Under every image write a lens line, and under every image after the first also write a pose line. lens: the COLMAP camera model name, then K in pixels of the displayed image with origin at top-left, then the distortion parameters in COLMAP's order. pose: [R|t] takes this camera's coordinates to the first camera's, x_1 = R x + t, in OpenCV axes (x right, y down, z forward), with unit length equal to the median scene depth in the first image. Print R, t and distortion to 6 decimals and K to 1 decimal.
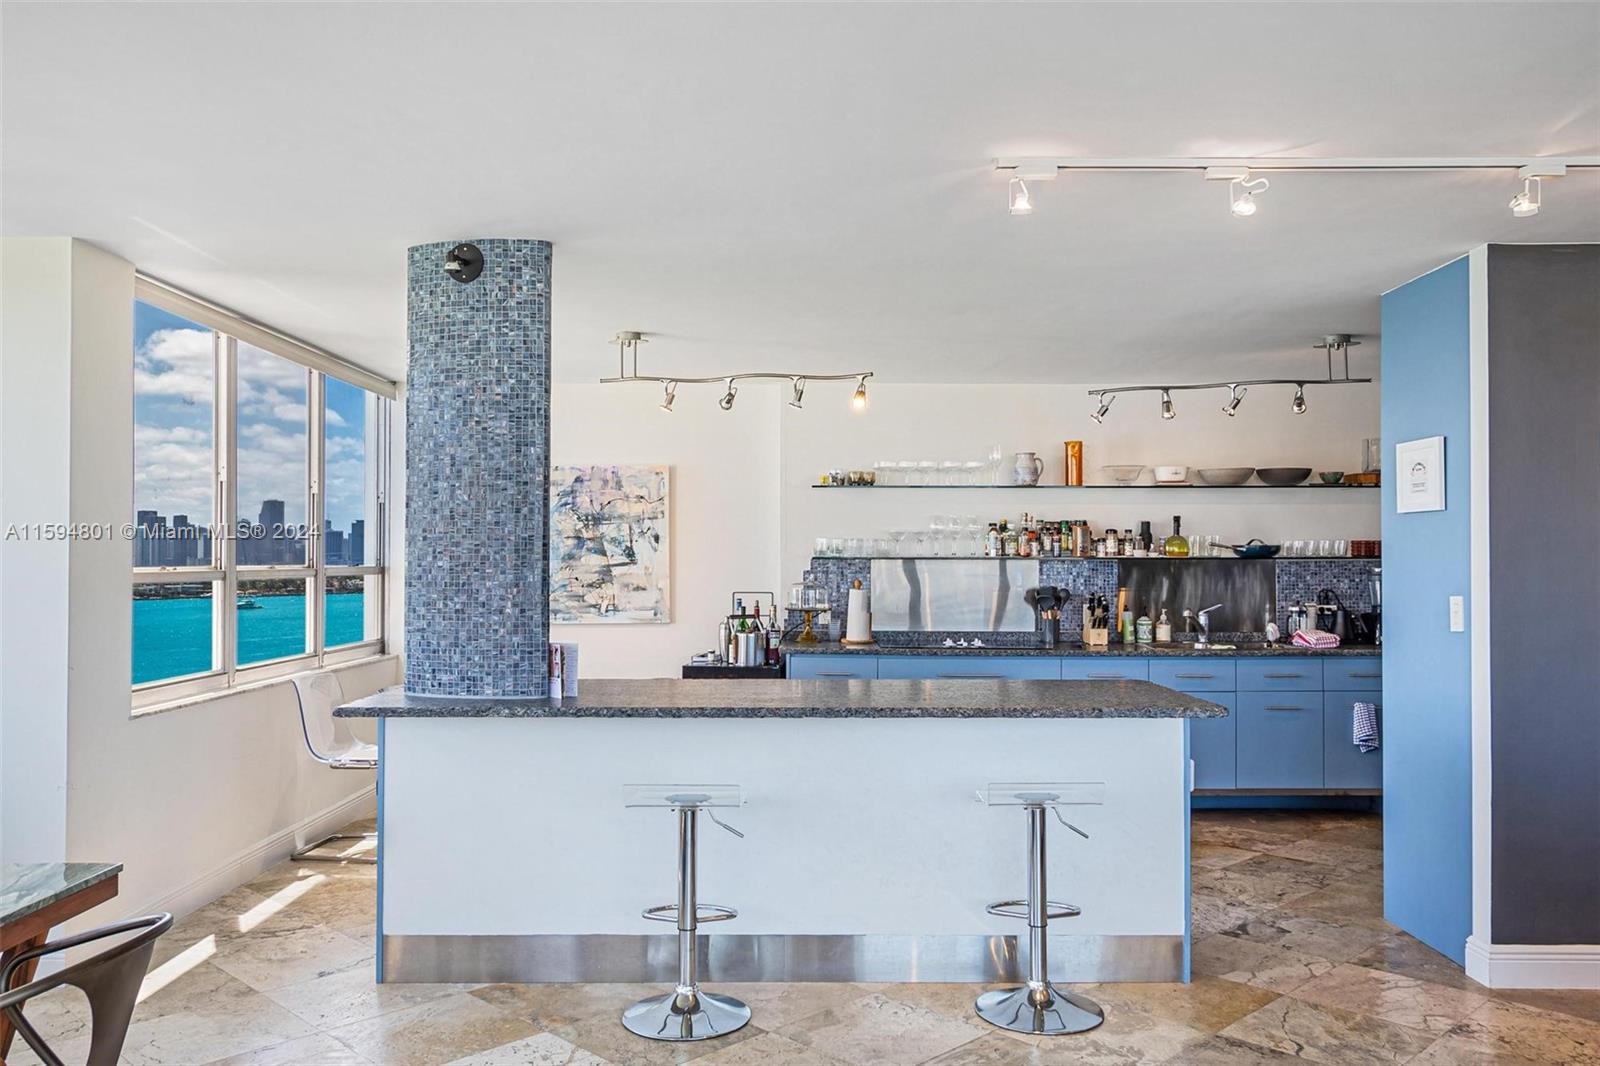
lens RADIAL K [[1234.1, 0, 802.2], [0, 1234.1, 539.8], [0, 0, 1]] dist [0.010118, 0.006053]
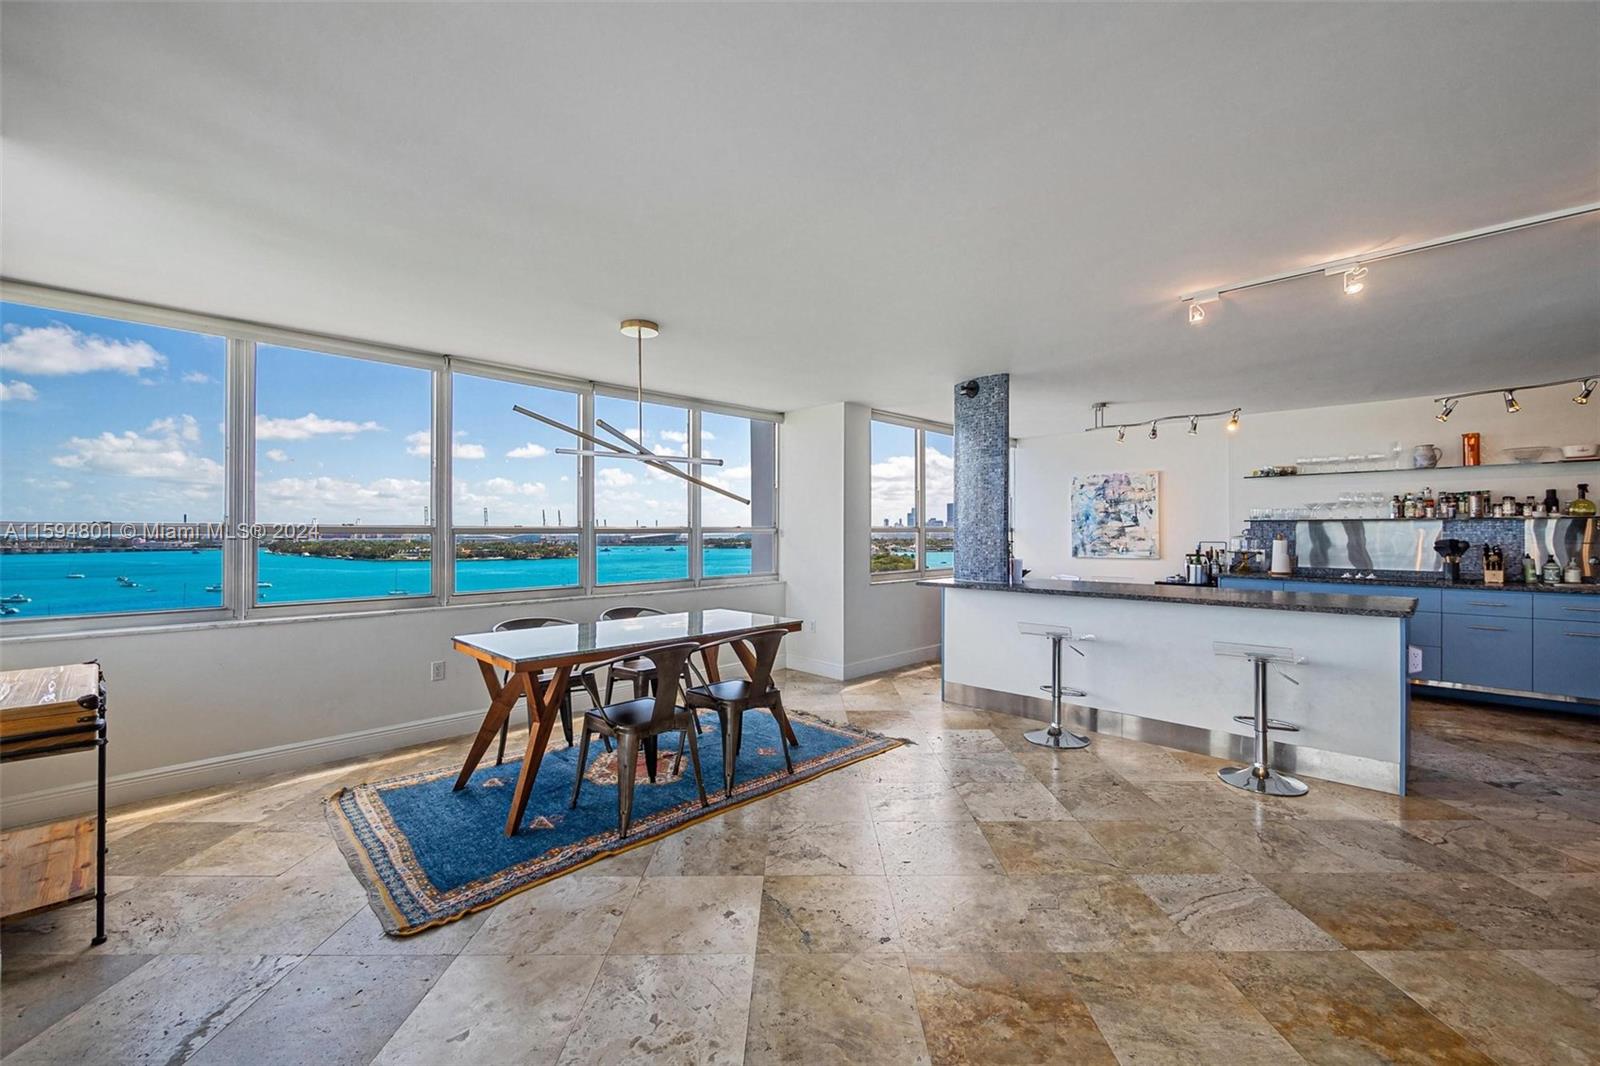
lens RADIAL K [[659.5, 0, 802.2], [0, 659.5, 524.9], [0, 0, 1]] dist [-0.000850, 0.000110]
pose [[0.710282, -0.008886, -0.703861, 0.207051], [0.014034, 0.999900, 0.001538, 0.010201], [0.703777, -0.010970, 0.710336, -0.044368]]
